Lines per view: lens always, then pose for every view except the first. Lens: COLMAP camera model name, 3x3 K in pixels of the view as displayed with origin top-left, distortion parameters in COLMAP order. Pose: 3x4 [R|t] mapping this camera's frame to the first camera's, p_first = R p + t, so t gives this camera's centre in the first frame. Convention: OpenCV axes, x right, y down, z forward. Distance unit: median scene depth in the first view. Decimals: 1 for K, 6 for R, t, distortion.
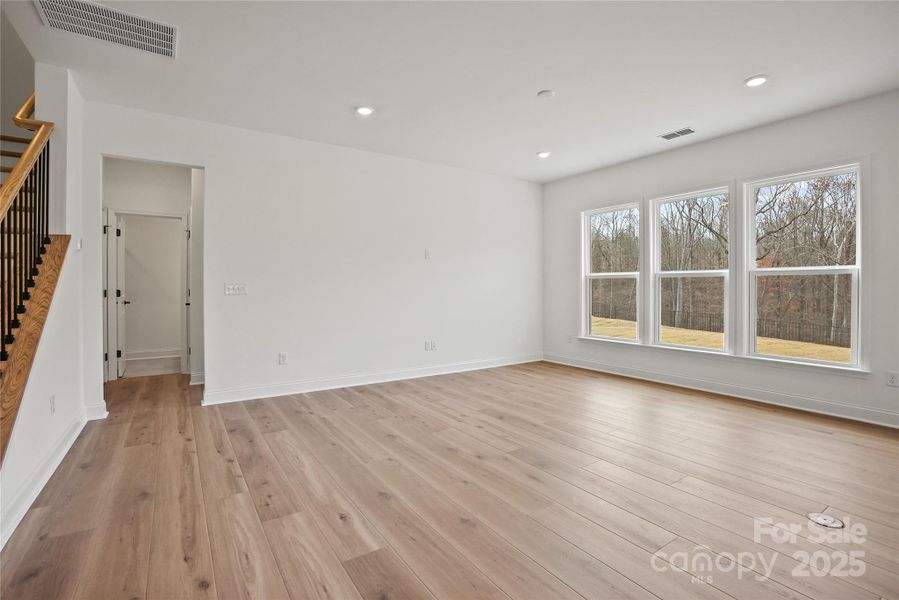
lens RADIAL K [[422.1, 0, 440.8], [0, 422.1, 294.8], [0, 0, 1]] dist [-0.022025, 0.006452]
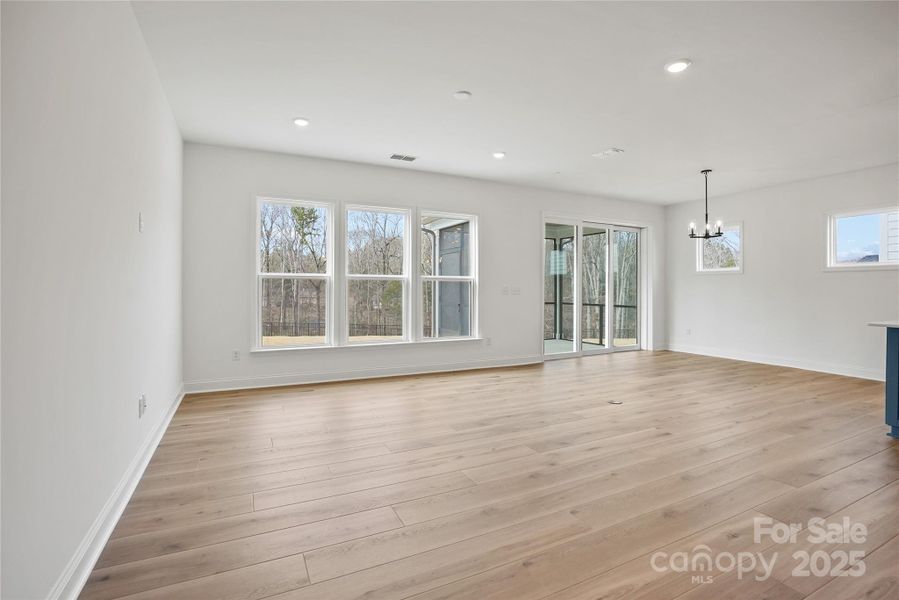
lens RADIAL K [[422.1, 0, 459.5], [0, 422.1, 294.0], [0, 0, 1]] dist [-0.022025, 0.006452]
pose [[0.098002, -0.012725, 0.995105, -0.715402], [0.013205, 0.999847, 0.011485, -0.019796], [-0.995099, 0.012015, 0.098155, 0.887604]]
